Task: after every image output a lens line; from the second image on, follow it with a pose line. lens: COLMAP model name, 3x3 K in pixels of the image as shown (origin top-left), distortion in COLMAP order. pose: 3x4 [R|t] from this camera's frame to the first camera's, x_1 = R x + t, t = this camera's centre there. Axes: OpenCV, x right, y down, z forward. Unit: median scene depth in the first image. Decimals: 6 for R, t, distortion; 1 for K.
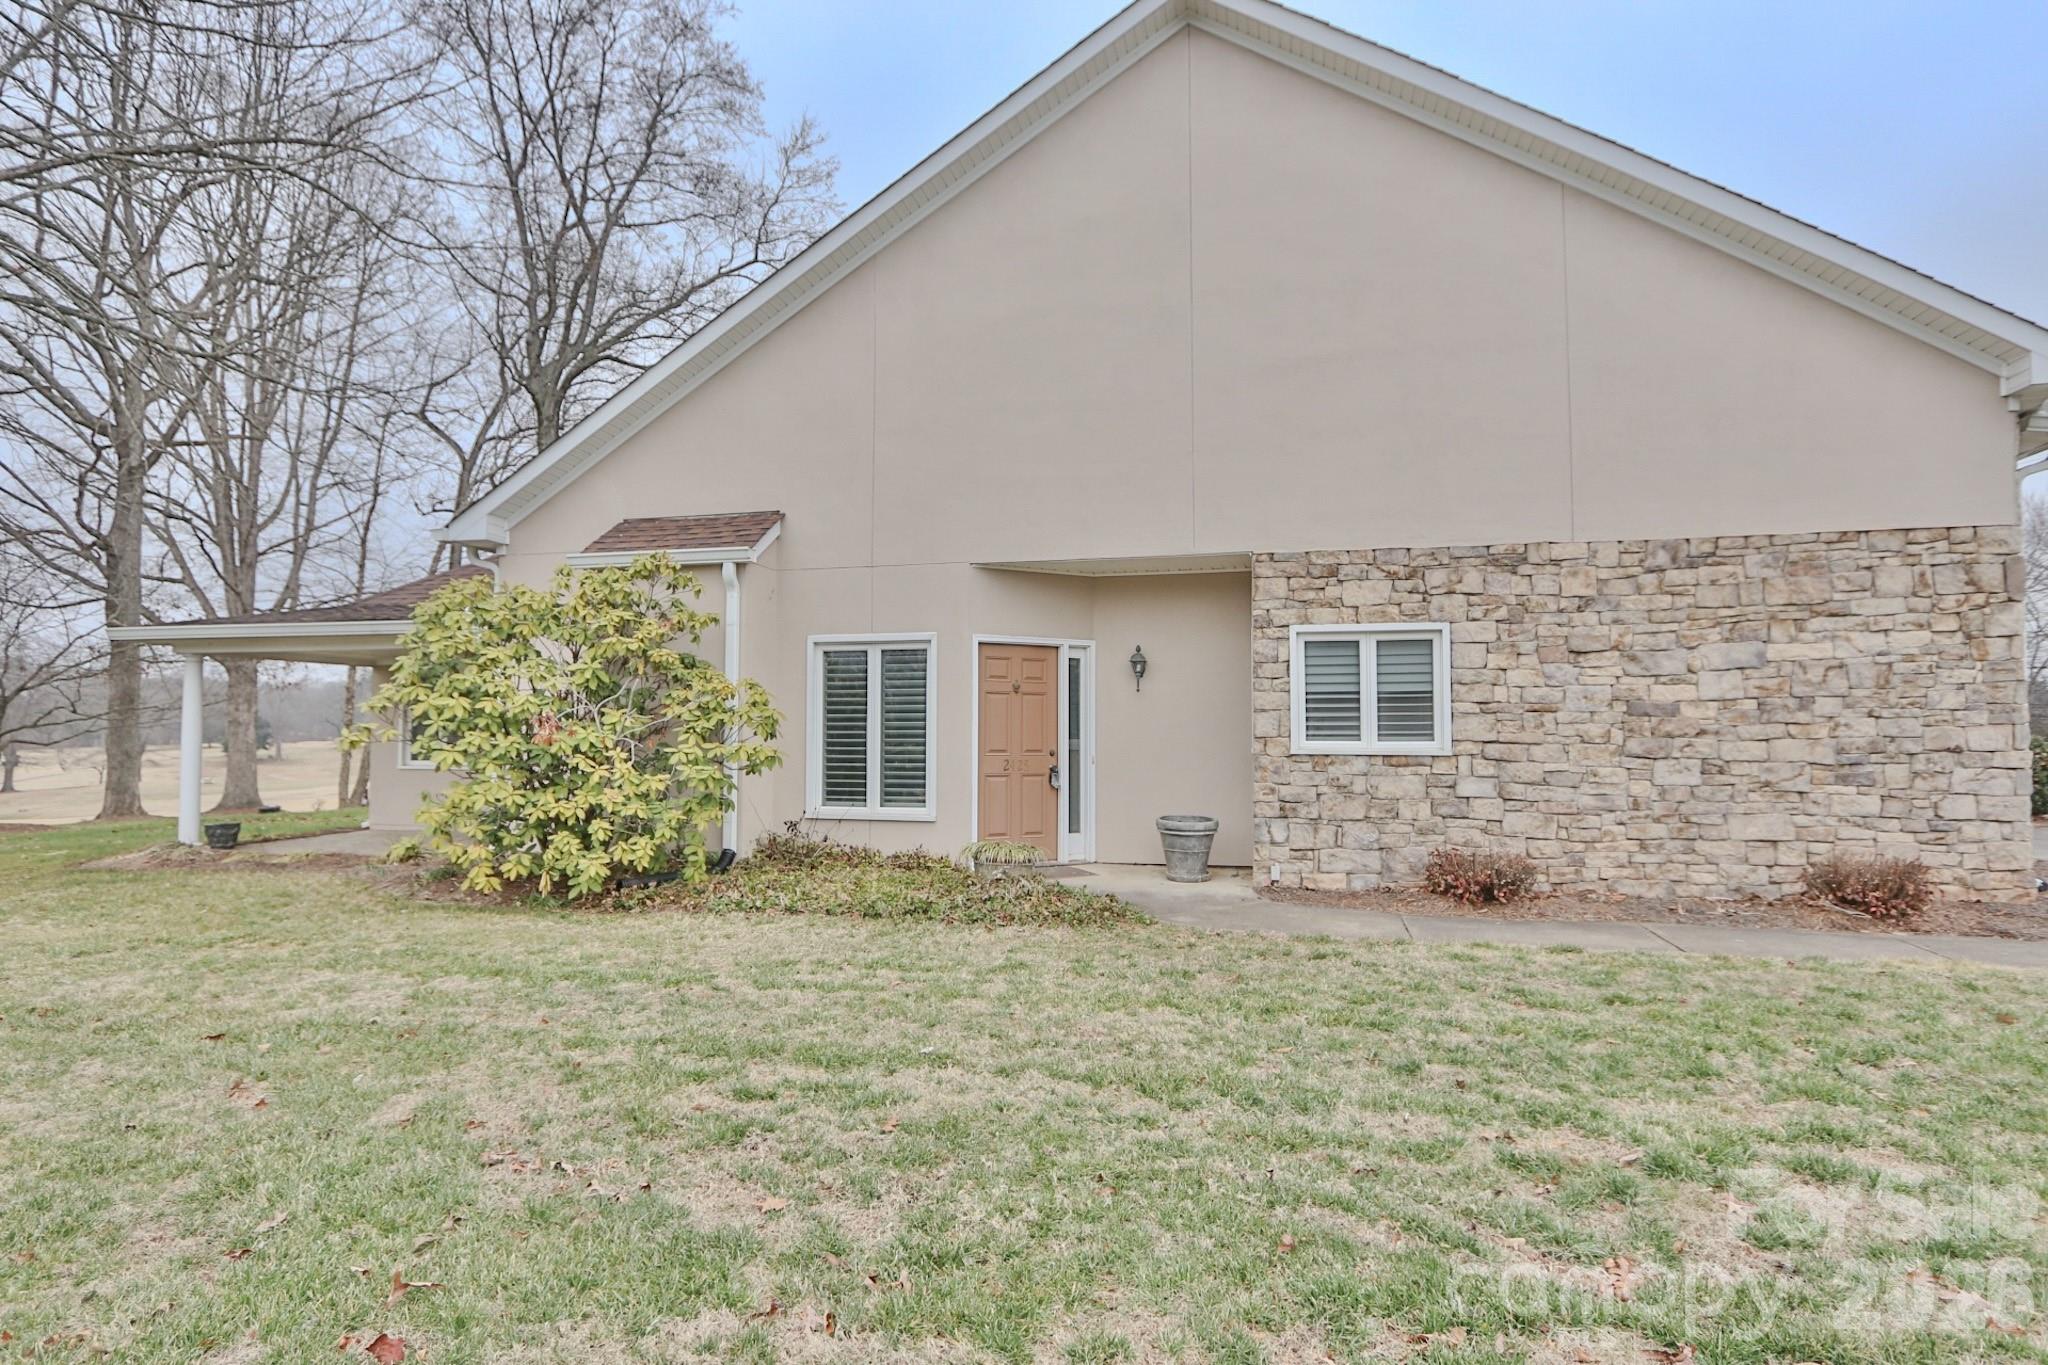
lens RADIAL K [[1041.0, 0, 1025.3], [0, 1041.0, 696.8], [0, 0, 1]] dist [-0.013695, -0.001390]
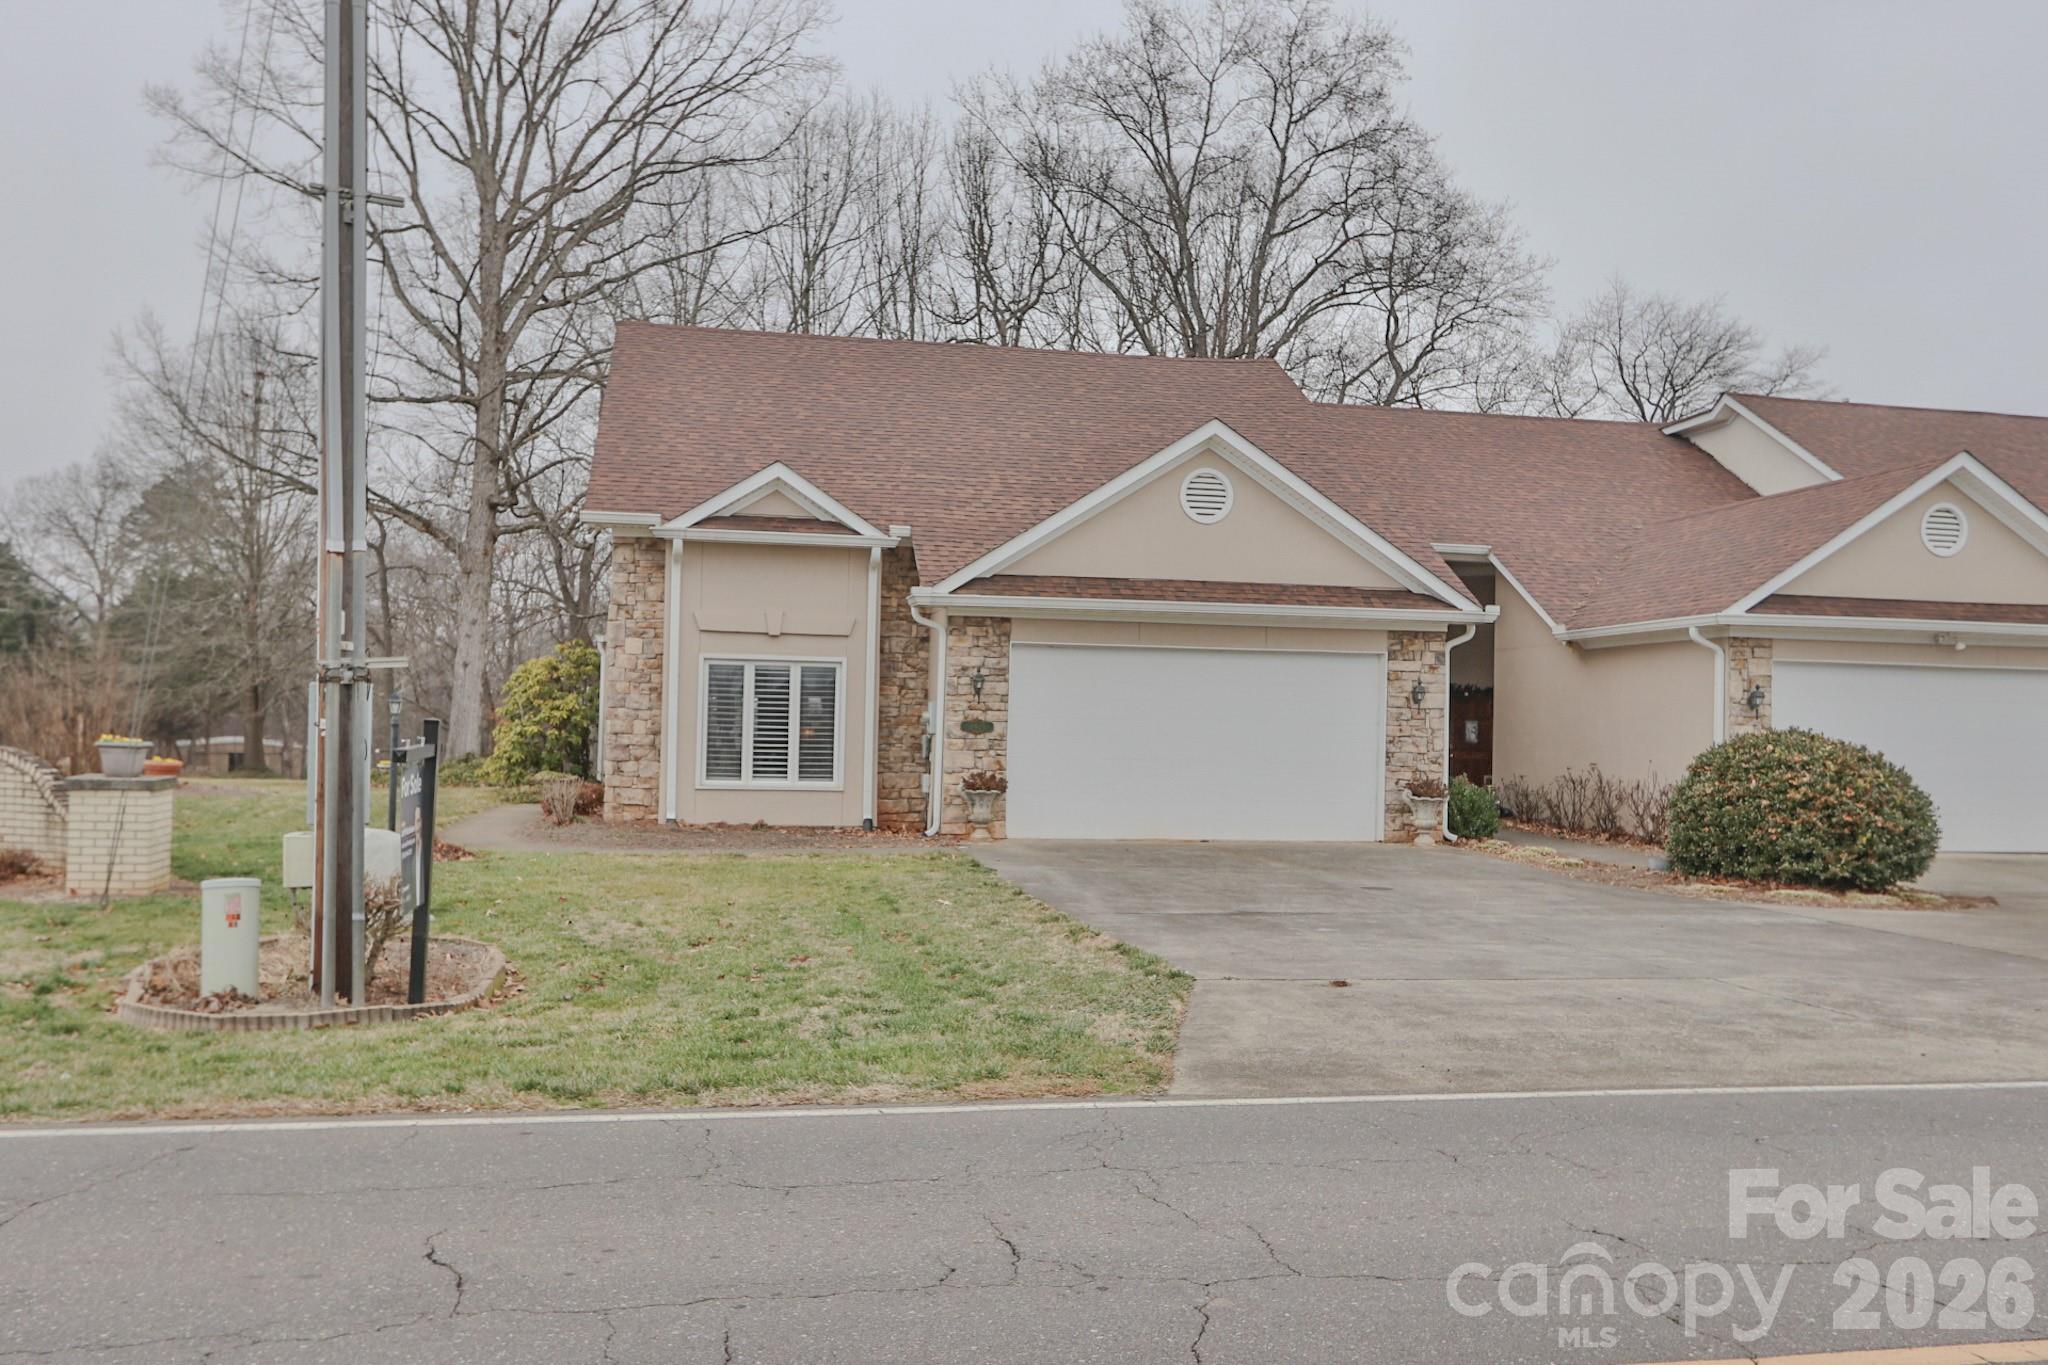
lens RADIAL K [[1634.3, 0, 1030.4], [0, 1634.3, 687.2], [0, 0, 1]] dist [-0.013727, -0.001259]
pose [[0.420857, -0.014254, -0.907015, 3.421161], [0.003558, 0.999895, -0.014063, 0.012797], [0.907120, 0.002692, 0.420863, 0.443170]]
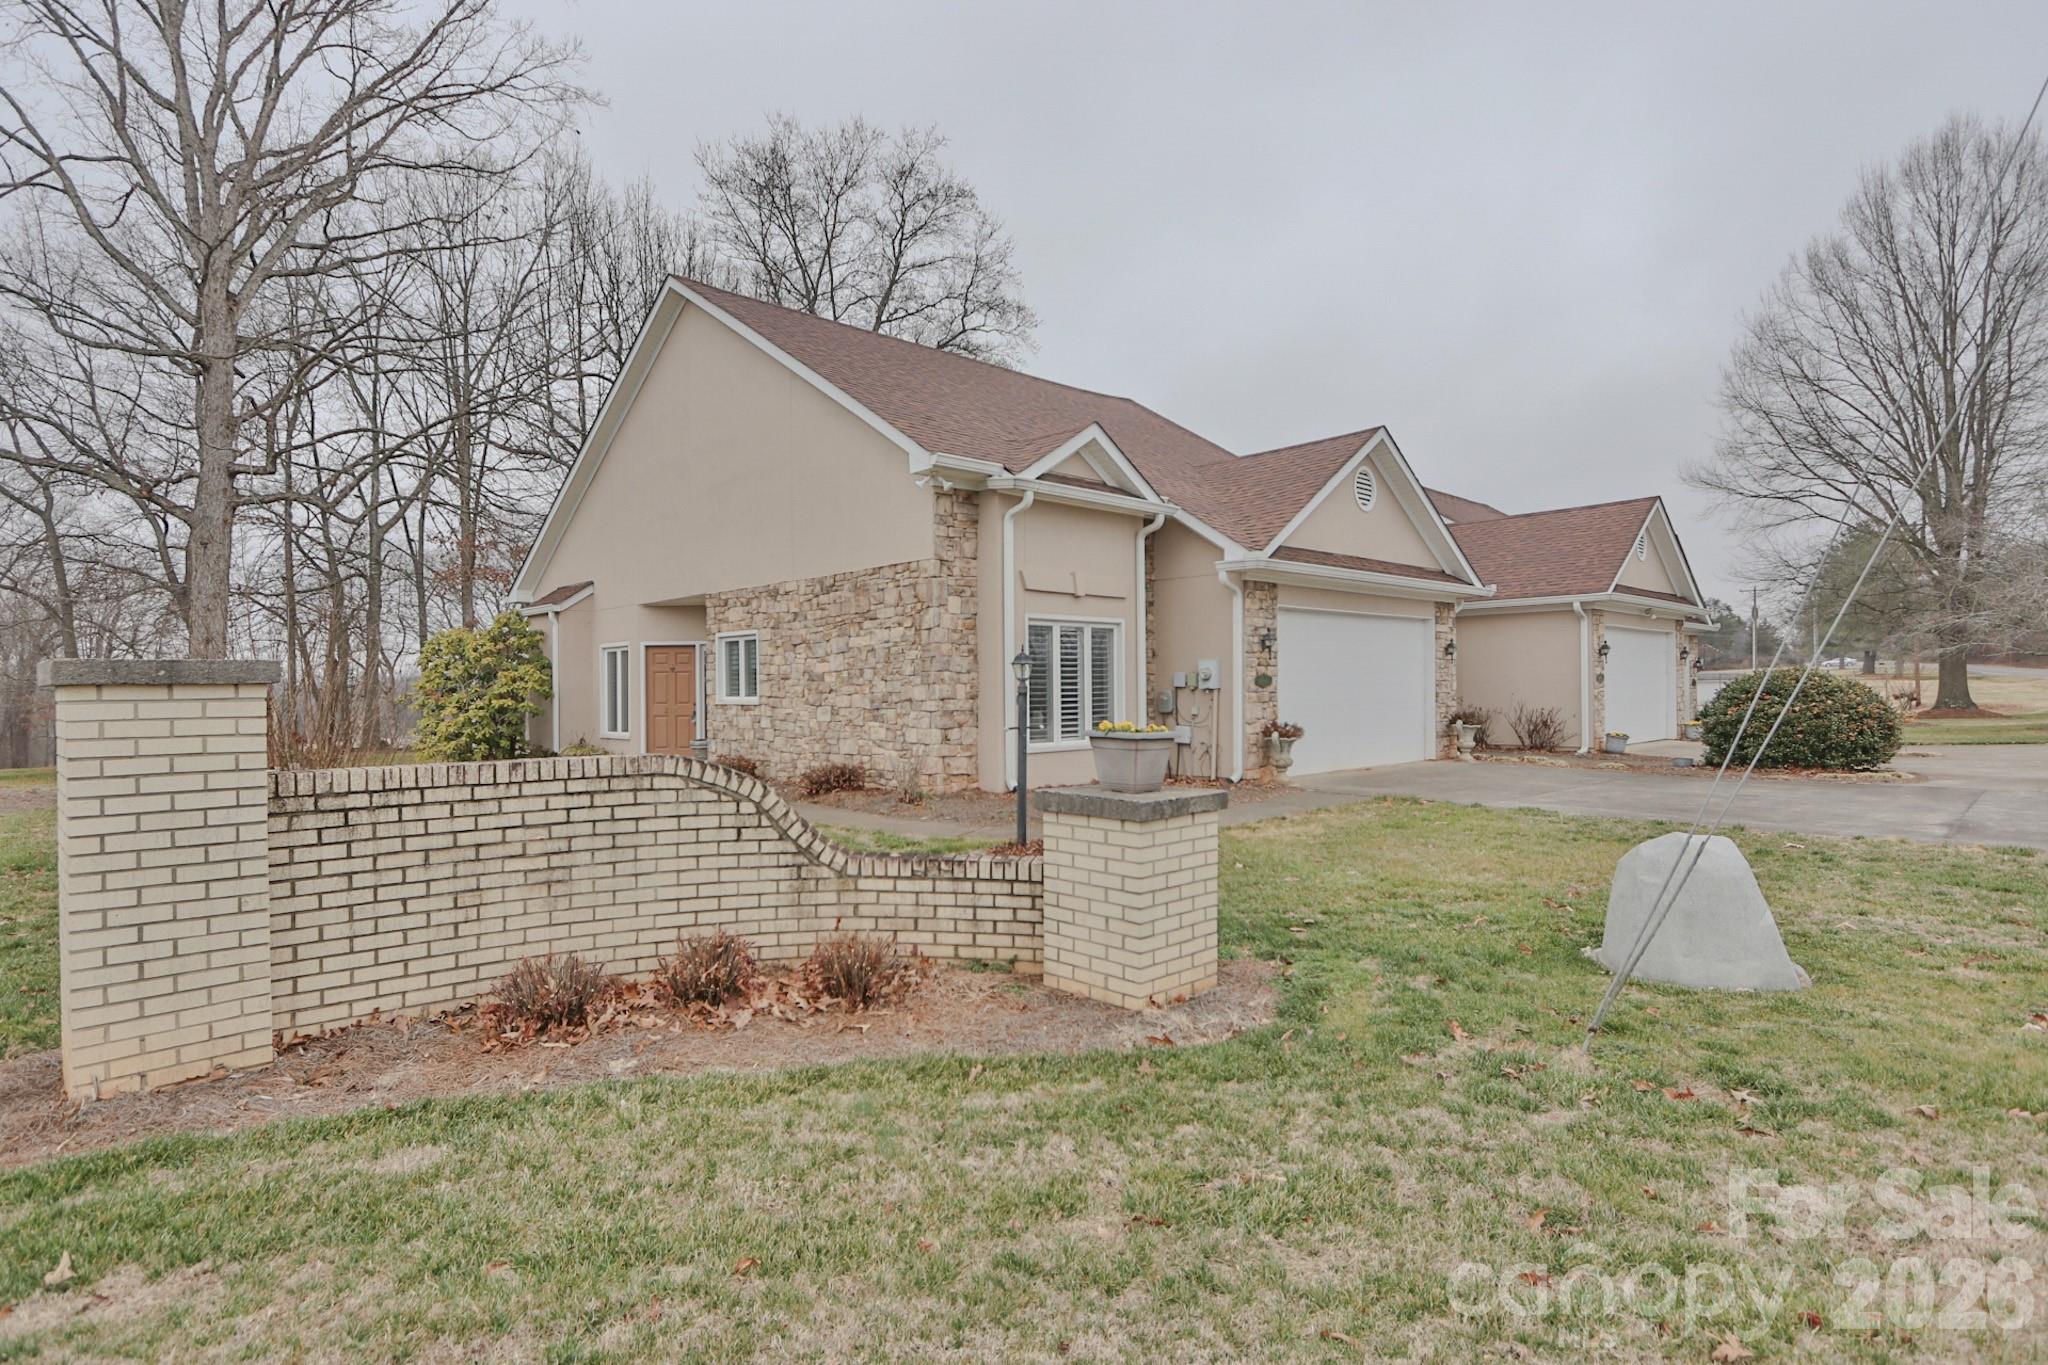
lens RADIAL K [[1041.0, 0, 1017.7], [0, 1041.0, 692.1], [0, 0, 1]] dist [-0.013695, -0.001390]
pose [[0.843118, -0.008137, -0.537667, 1.774742], [0.025757, 0.999349, 0.025265, 0.001627], [0.537111, -0.035150, 0.842779, -0.268737]]
